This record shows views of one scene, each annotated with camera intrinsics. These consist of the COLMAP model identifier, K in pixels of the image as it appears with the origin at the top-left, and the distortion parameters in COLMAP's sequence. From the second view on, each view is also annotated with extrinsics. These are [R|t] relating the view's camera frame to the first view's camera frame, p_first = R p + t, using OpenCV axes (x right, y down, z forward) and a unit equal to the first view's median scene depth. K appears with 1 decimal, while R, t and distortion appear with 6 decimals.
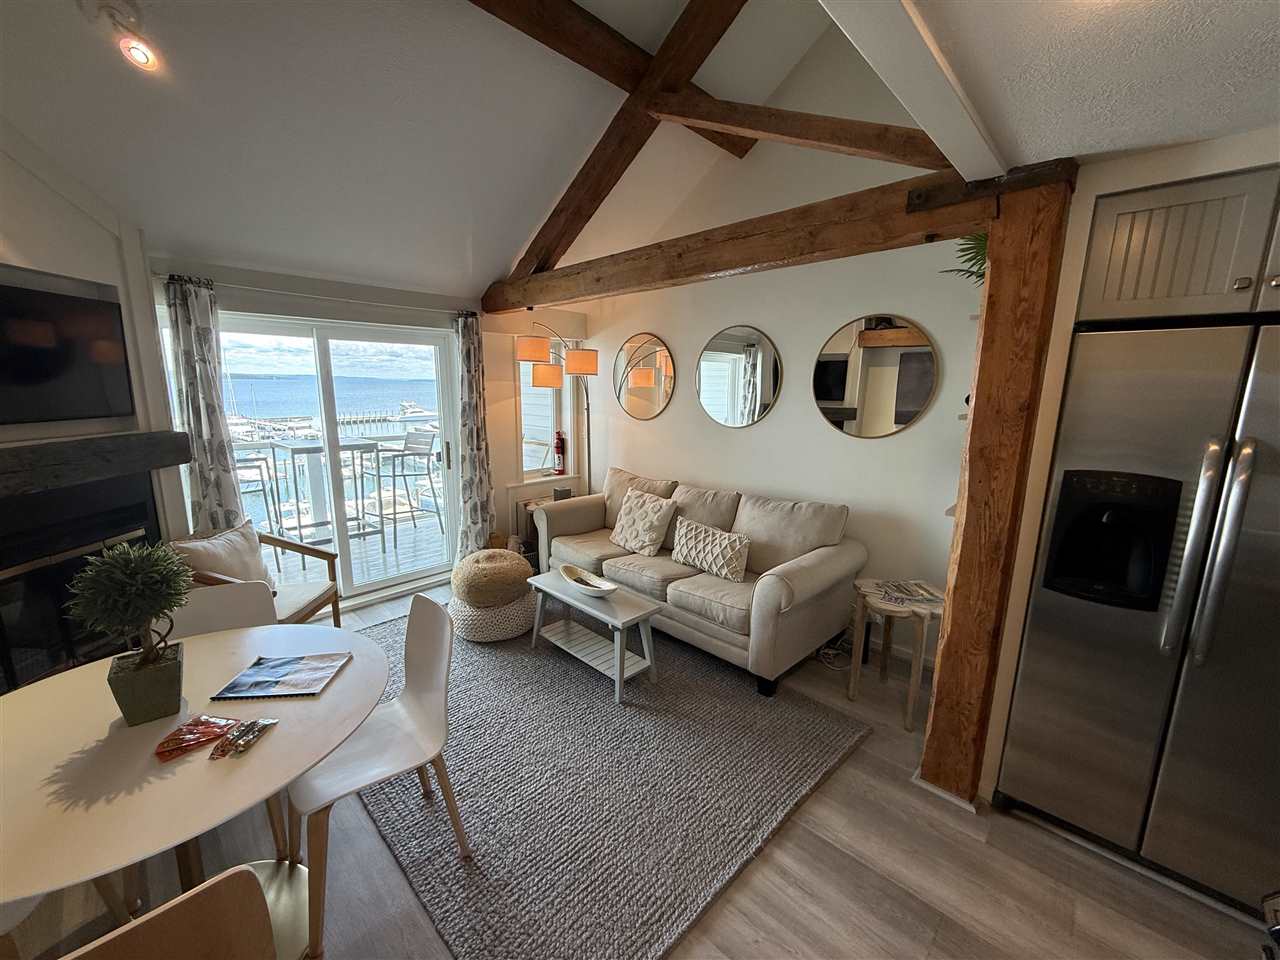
lens RADIAL K [[509.3, 0, 637.9], [0, 509.3, 481.0], [0, 0, 1]] dist [0.000848, 0.000413]
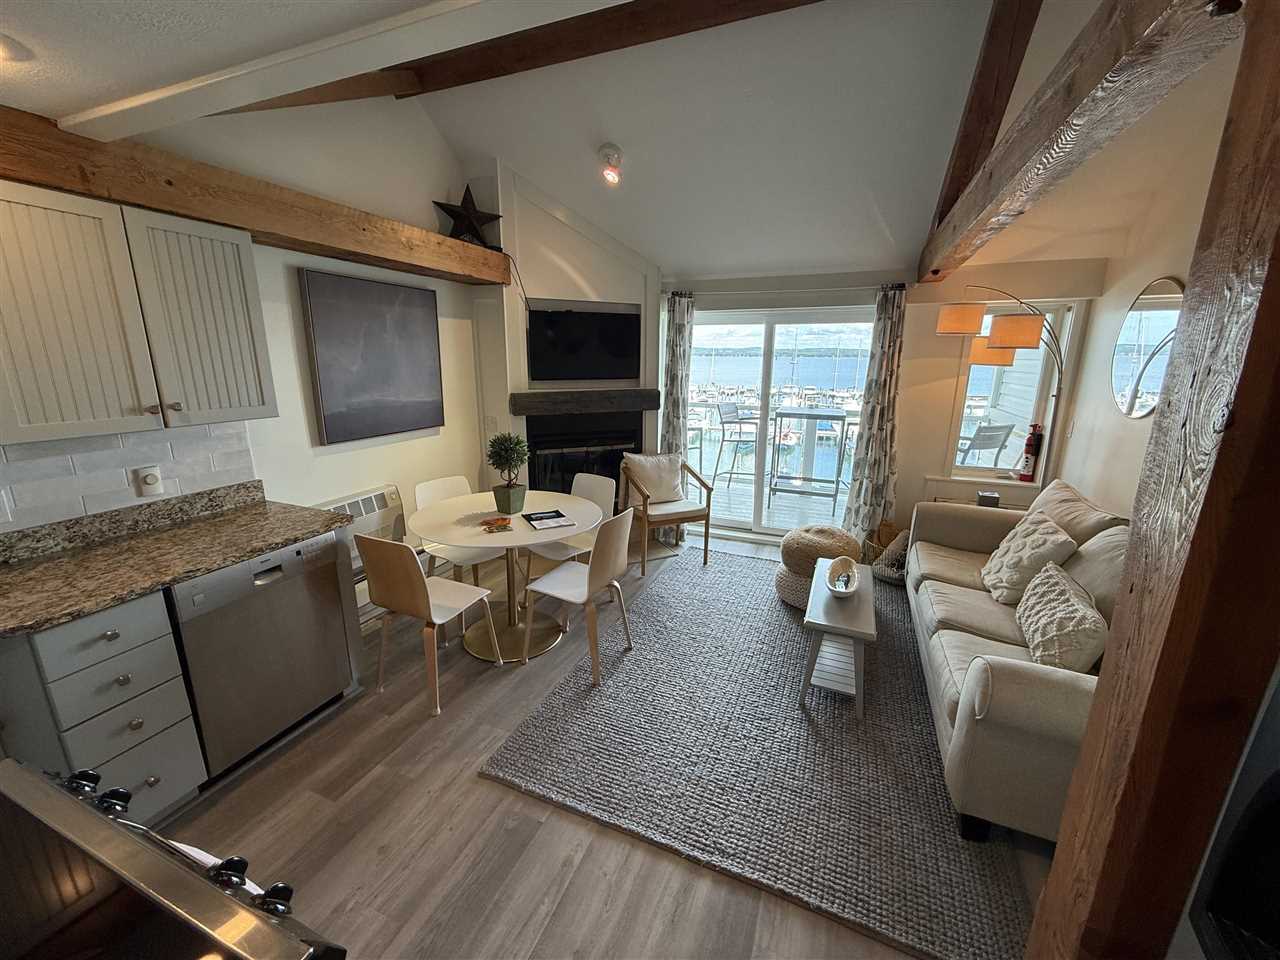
lens RADIAL K [[509.3, 0, 634.2], [0, 509.3, 480.5], [0, 0, 1]] dist [0.000848, 0.000413]
pose [[0.372929, 0.213380, -0.902991, 0.557336], [-0.175960, 0.971802, 0.156969, -0.052577], [0.911022, 0.100352, 0.399959, 0.279796]]
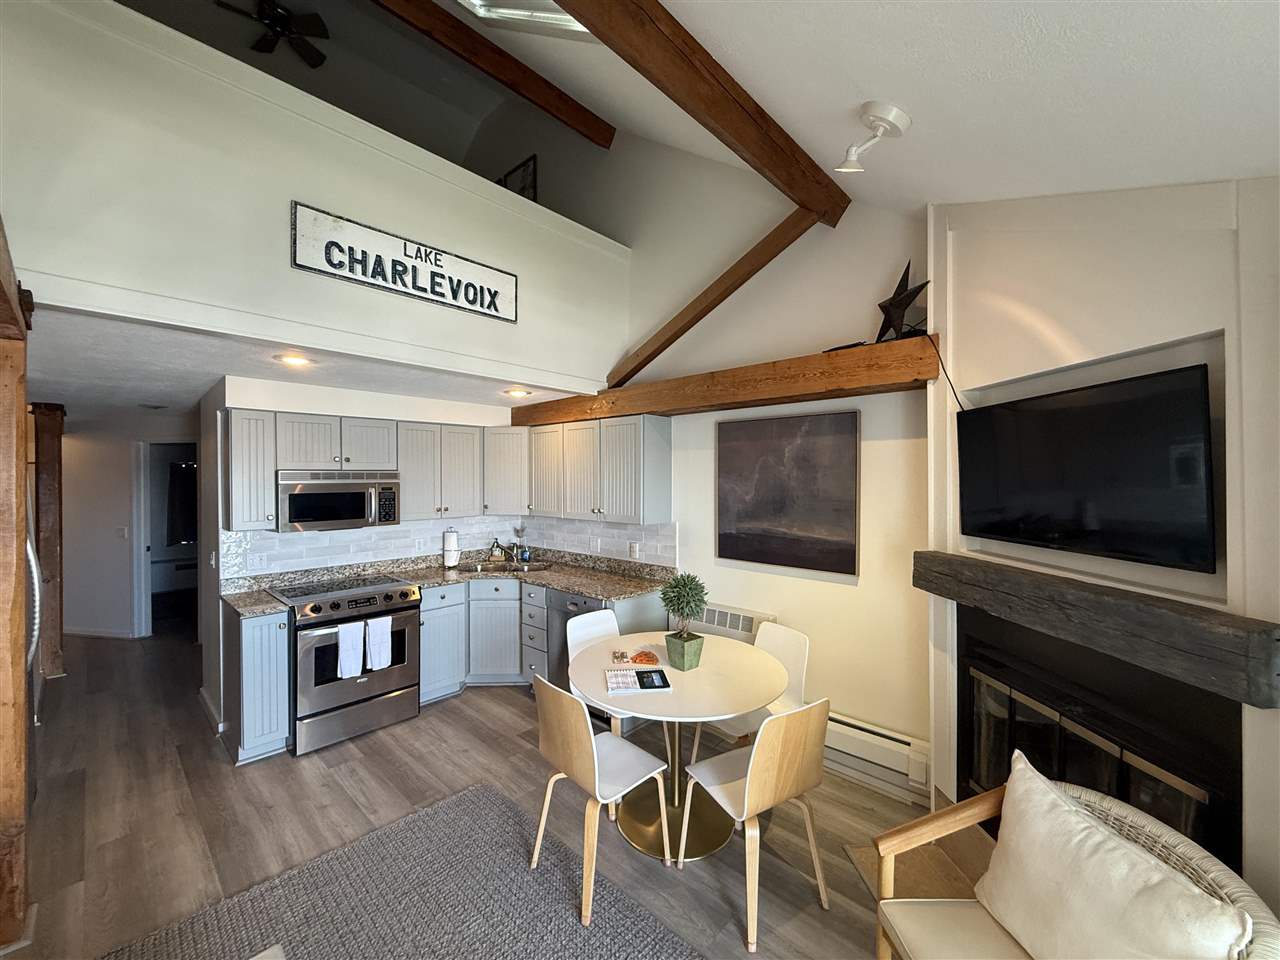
lens RADIAL K [[509.3, 0, 642.4], [0, 509.3, 477.2], [0, 0, 1]] dist [0.000848, 0.000413]
pose [[-0.999882, -0.008353, -0.012855, -0.356220], [-0.010553, 0.983257, 0.181918, -0.261753], [0.011121, 0.182032, -0.983230, 1.258414]]
